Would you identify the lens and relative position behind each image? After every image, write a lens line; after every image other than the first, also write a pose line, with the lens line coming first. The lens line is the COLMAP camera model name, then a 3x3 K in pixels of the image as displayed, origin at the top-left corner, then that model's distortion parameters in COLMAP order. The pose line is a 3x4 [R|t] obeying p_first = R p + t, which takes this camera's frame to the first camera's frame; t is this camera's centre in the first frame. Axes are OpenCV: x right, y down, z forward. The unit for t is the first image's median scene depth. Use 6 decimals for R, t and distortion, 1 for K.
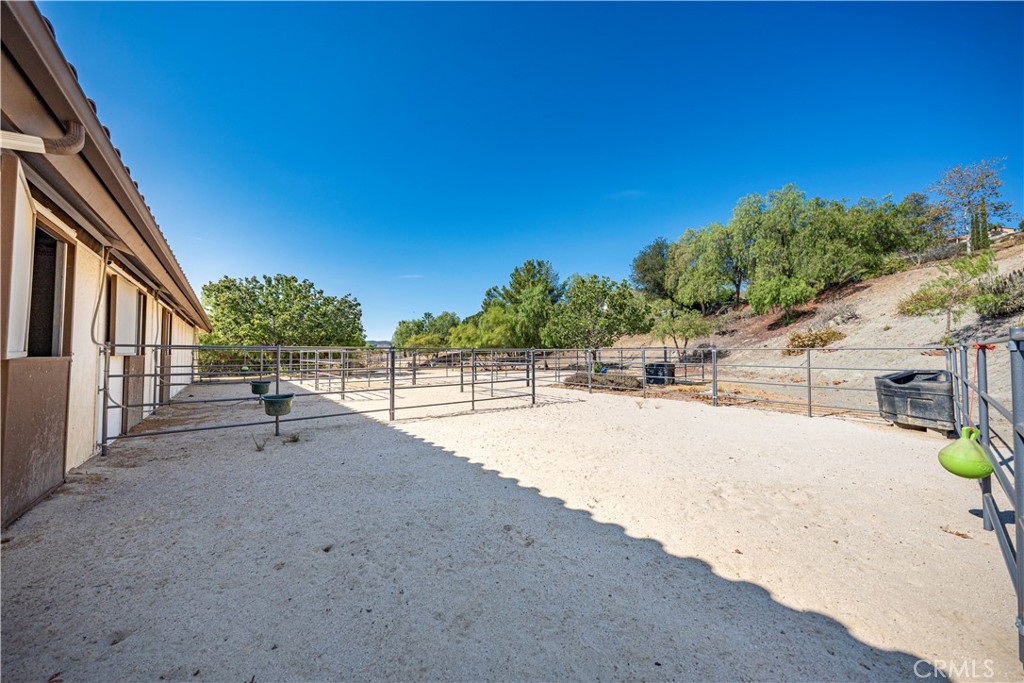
lens RADIAL K [[348.2, 0, 510.3], [0, 348.2, 339.0], [0, 0, 1]] dist [-0.000433, -0.000014]
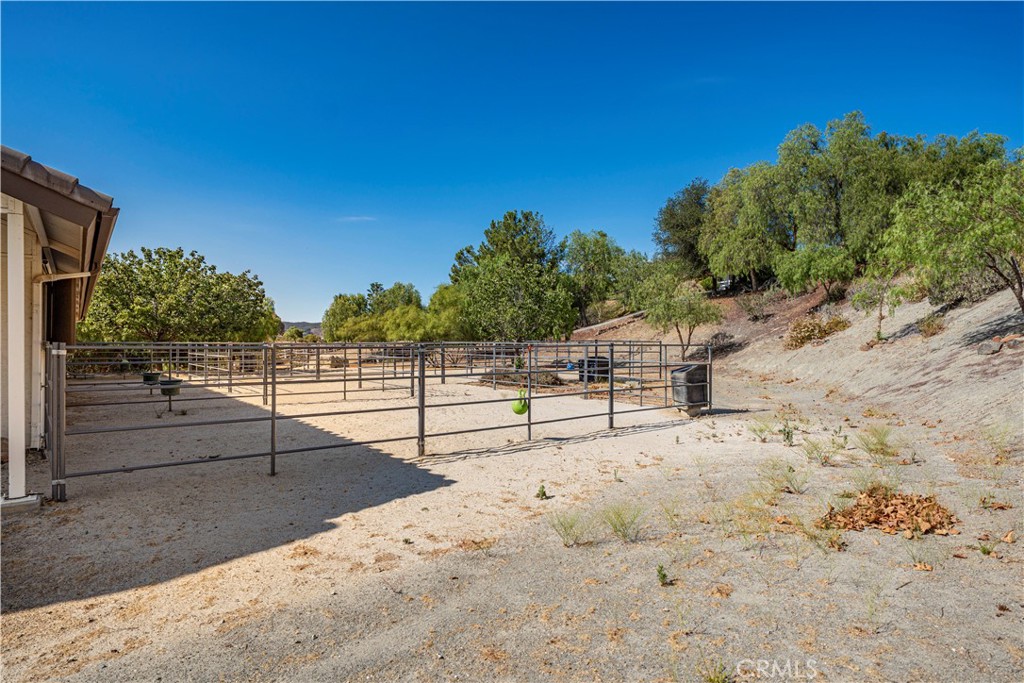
lens RADIAL K [[563.9, 0, 513.6], [0, 563.9, 342.9], [0, 0, 1]] dist [0.002615, 0.000124]
pose [[0.999724, 0.003685, -0.023206, 0.139027], [-0.002726, 0.999146, 0.041222, -0.014475], [0.023338, -0.041148, 0.998880, -0.224444]]
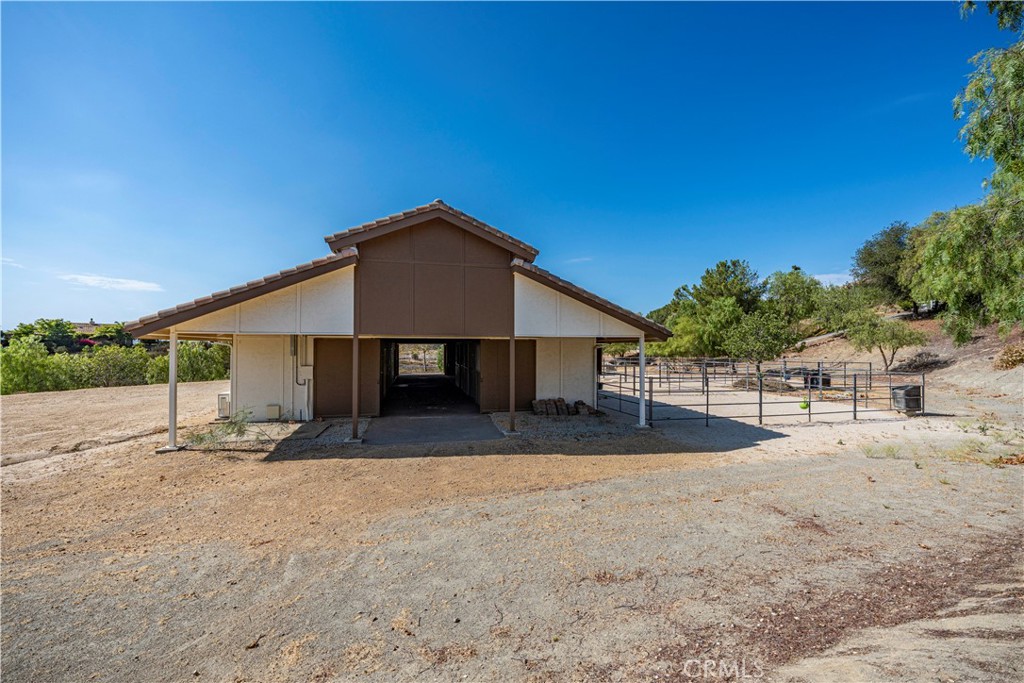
lens RADIAL K [[412.3, 0, 505.9], [0, 412.3, 343.6], [0, 0, 1]] dist [0.003183, 0.000745]
pose [[0.898379, 0.001796, -0.439218, 0.028872], [0.012556, 0.999478, 0.029771, -0.058785], [0.439042, -0.032260, 0.897887, -0.508076]]
